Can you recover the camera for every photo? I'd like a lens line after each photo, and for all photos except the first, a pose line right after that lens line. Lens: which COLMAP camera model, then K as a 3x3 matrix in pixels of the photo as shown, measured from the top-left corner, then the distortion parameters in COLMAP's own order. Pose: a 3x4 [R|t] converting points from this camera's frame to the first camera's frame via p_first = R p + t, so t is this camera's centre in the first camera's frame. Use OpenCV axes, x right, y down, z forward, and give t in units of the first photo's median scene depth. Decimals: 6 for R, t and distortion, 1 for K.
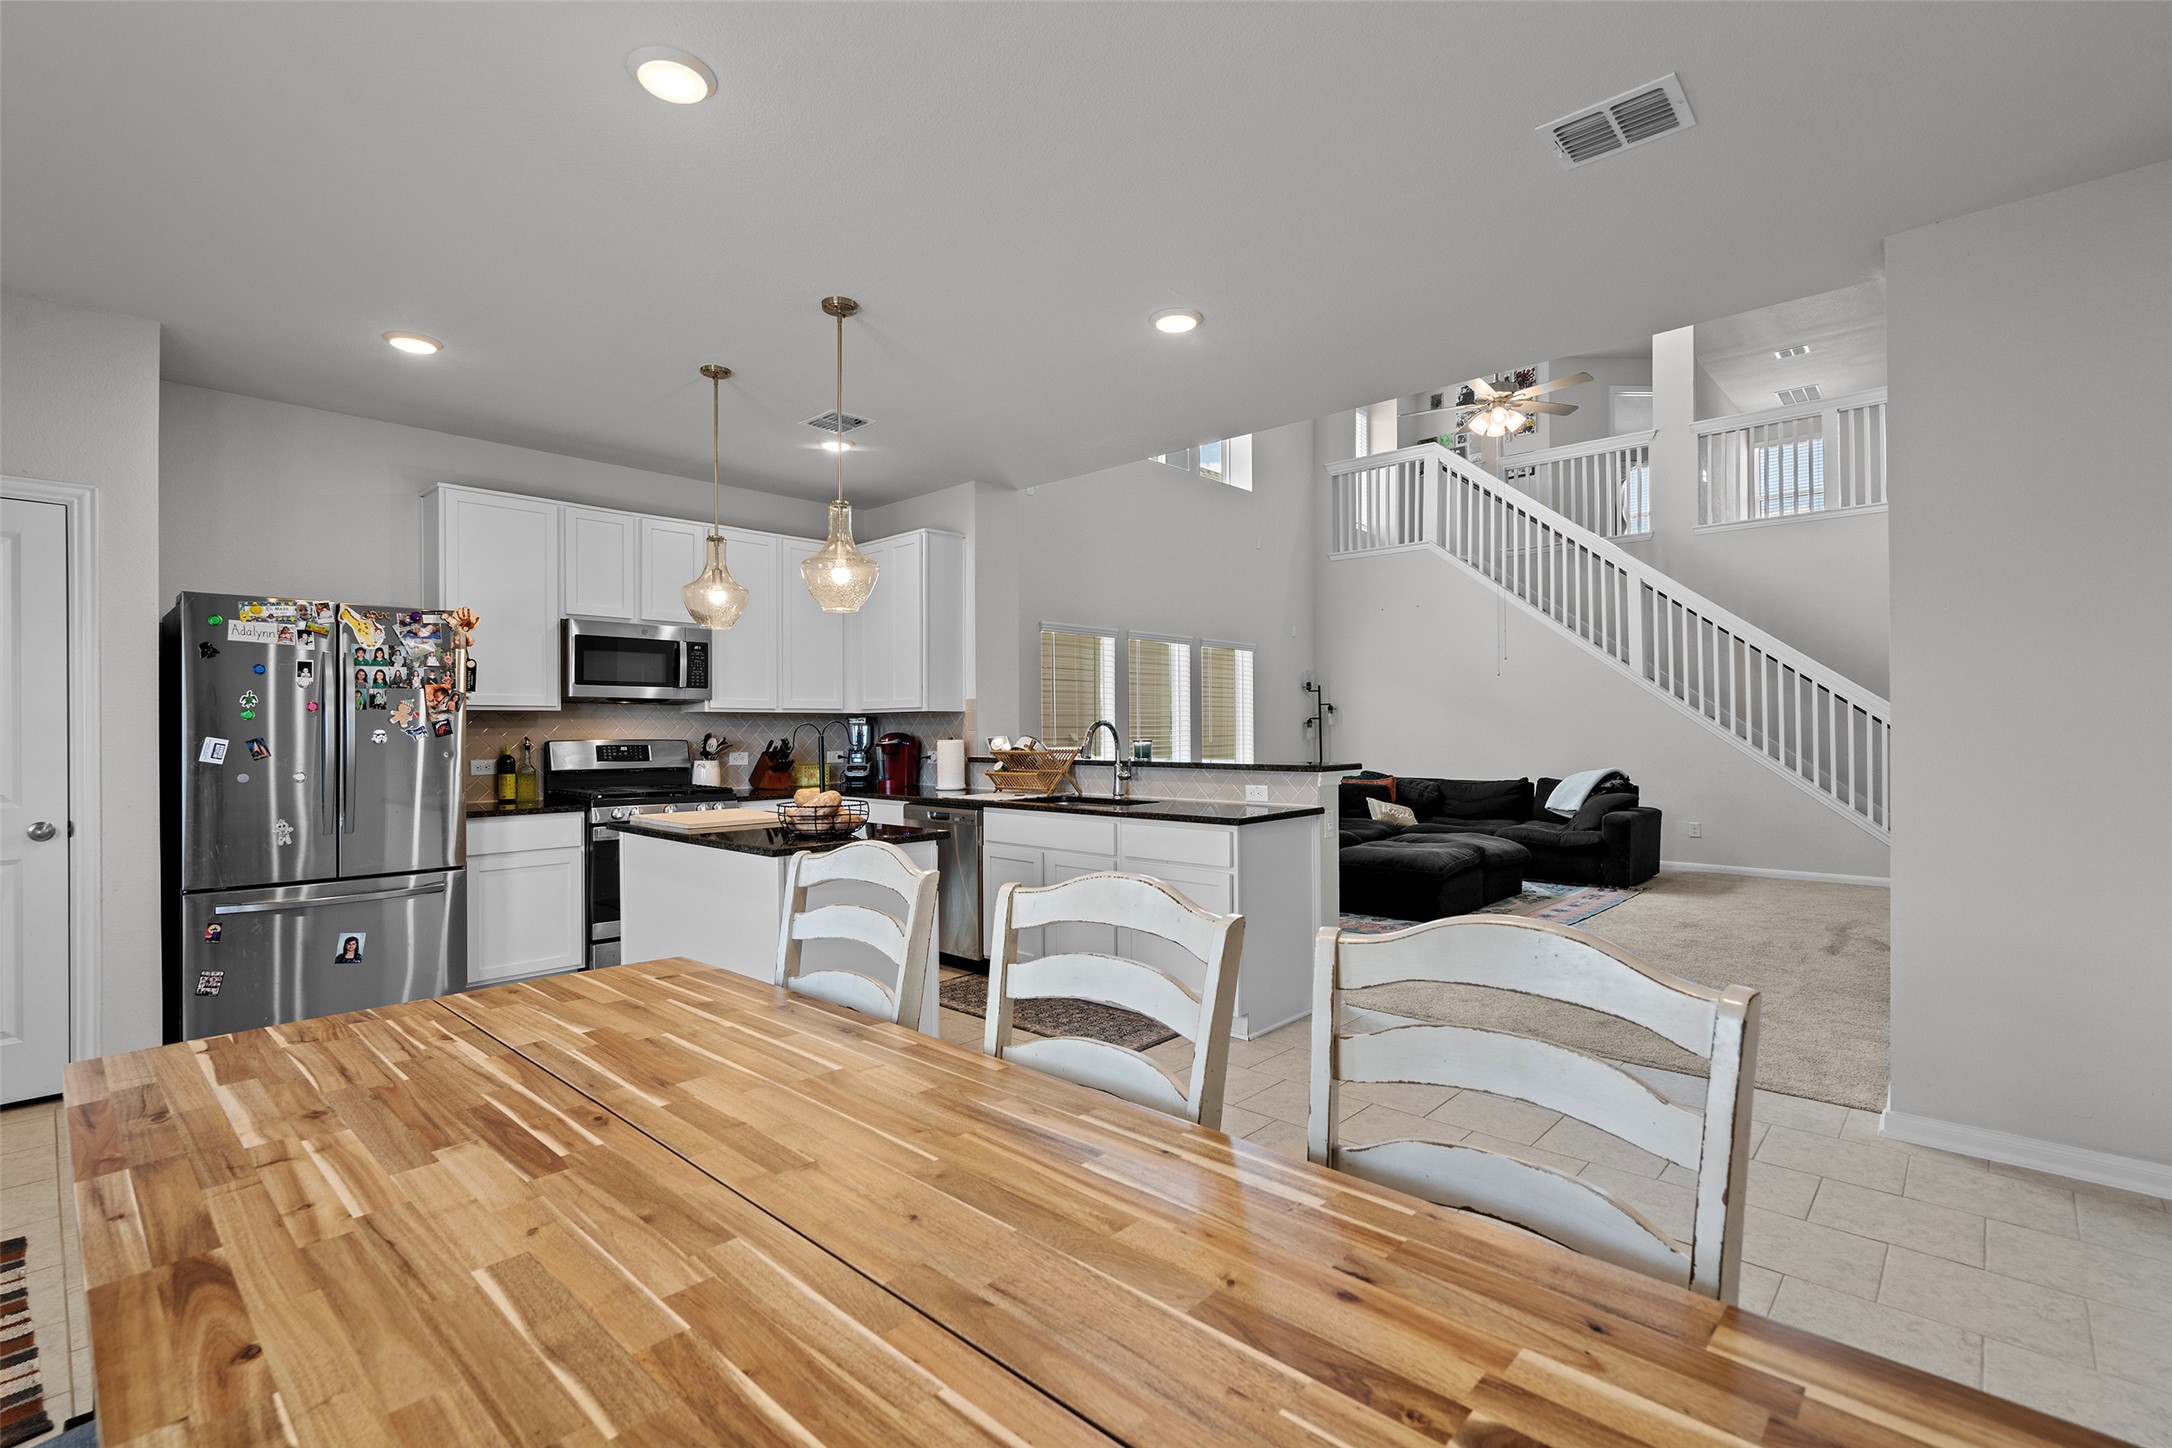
lens RADIAL K [[992.8, 0, 1080.5], [0, 992.8, 726.9], [0, 0, 1]] dist [-0.002185, 0.000861]
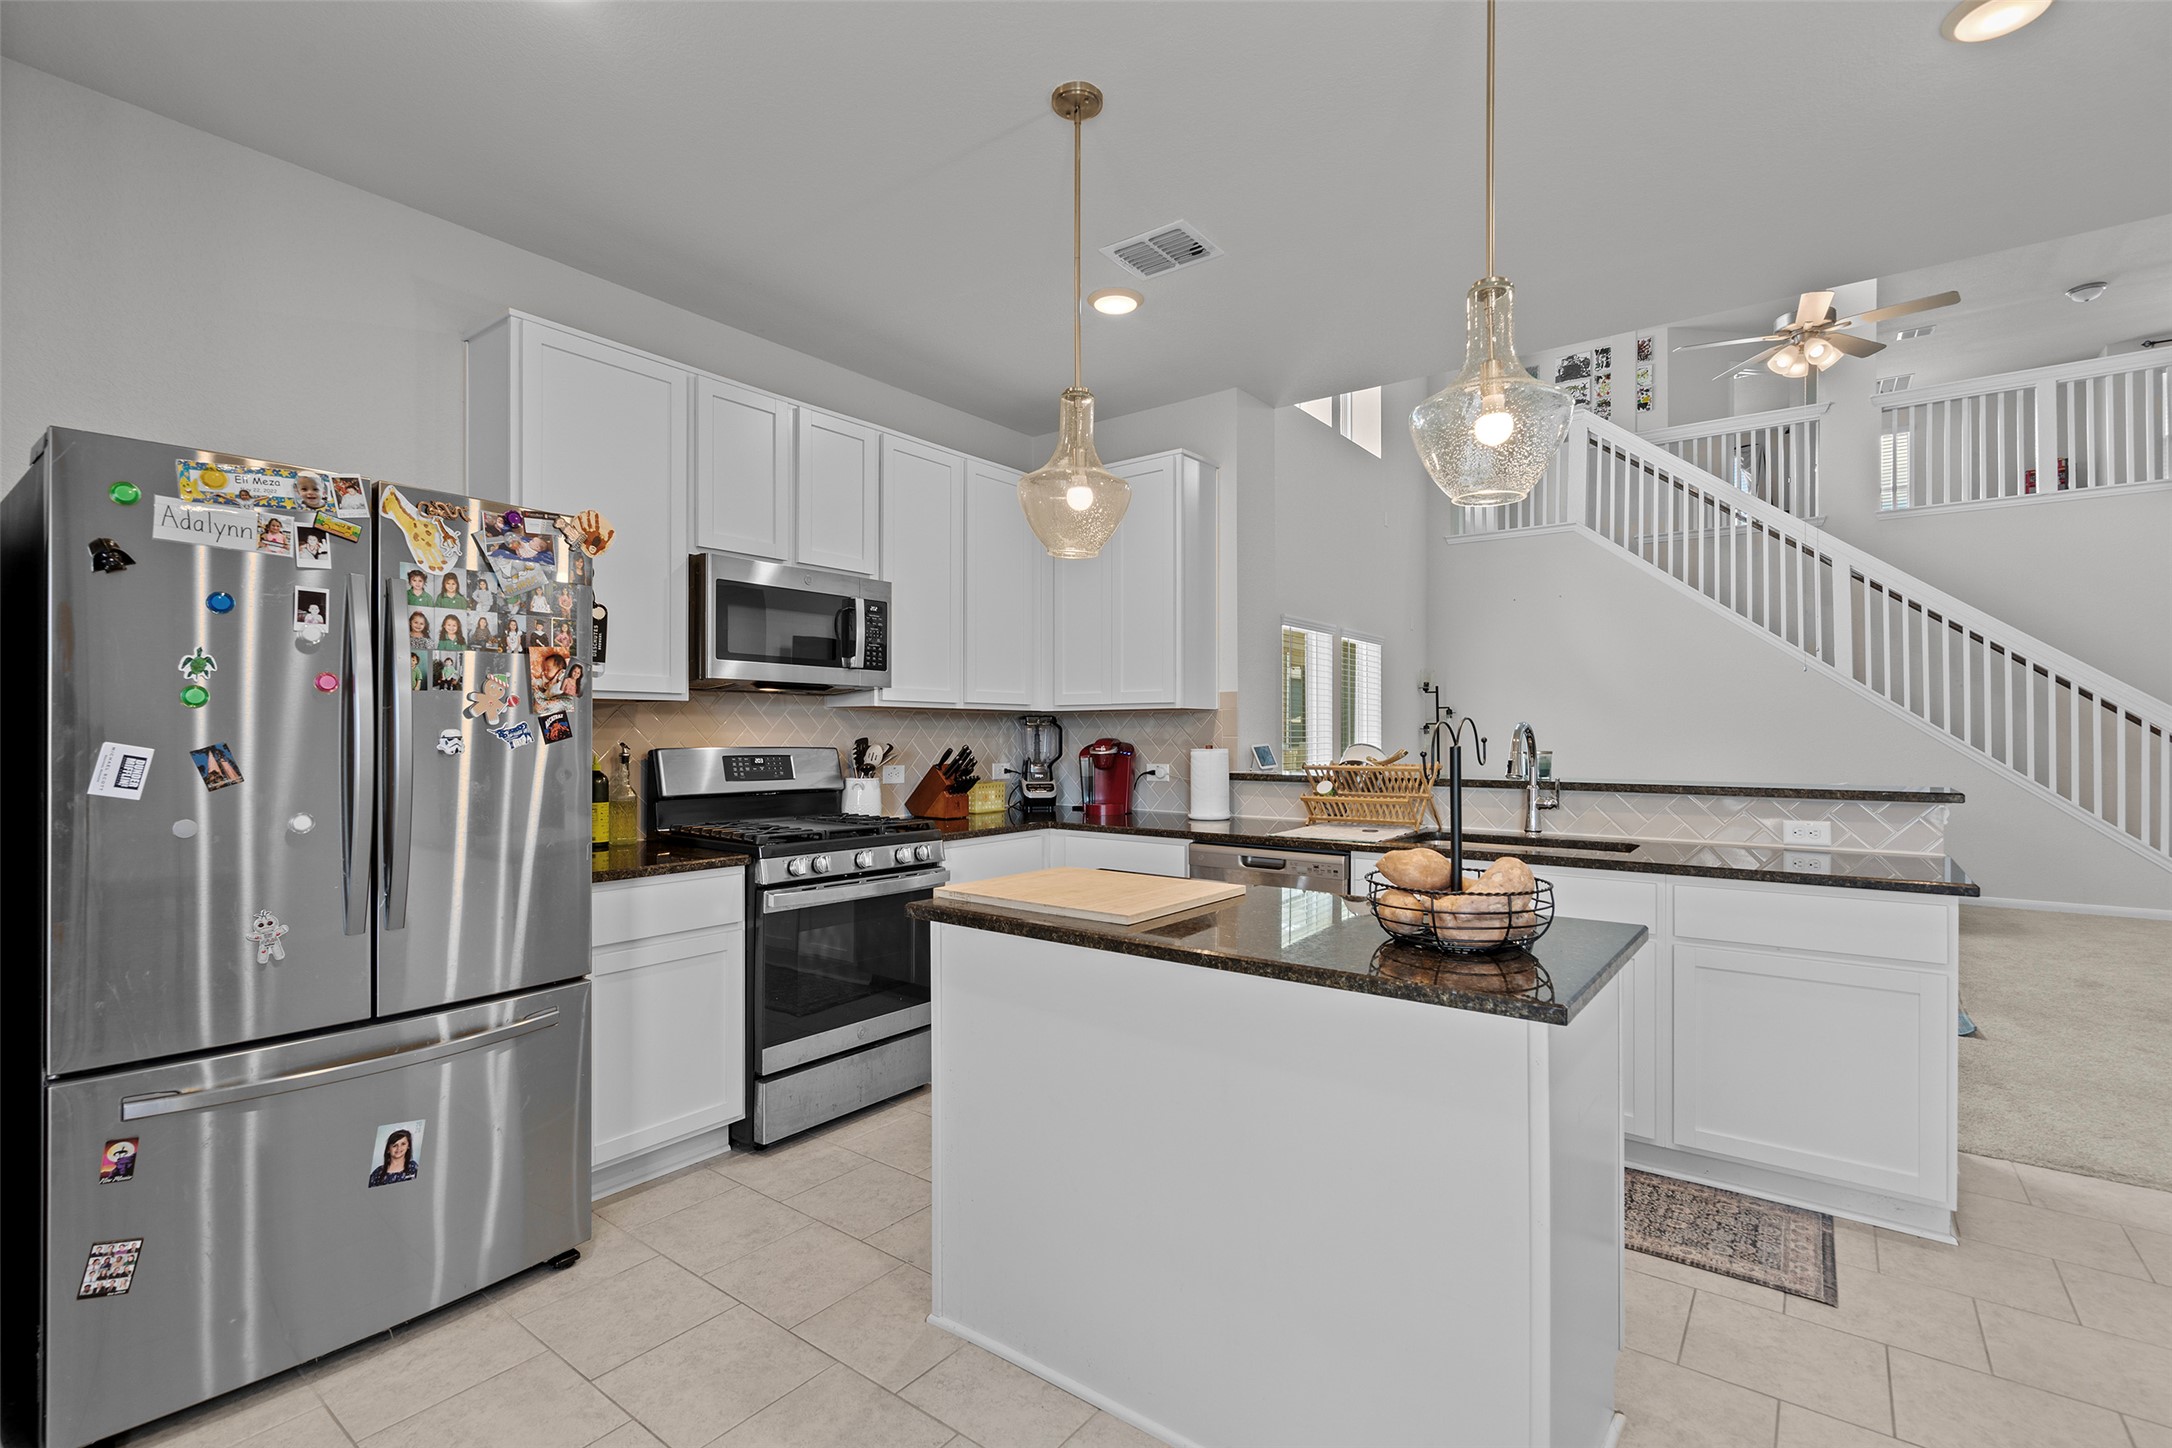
lens RADIAL K [[992.8, 0, 1083.9], [0, 992.8, 733.6], [0, 0, 1]] dist [-0.002185, 0.000861]
pose [[0.994663, 0.005604, 0.103026, -0.329138], [-0.005754, 0.999983, 0.001163, 0.002103], [-0.103017, -0.001749, 0.994678, 0.341082]]
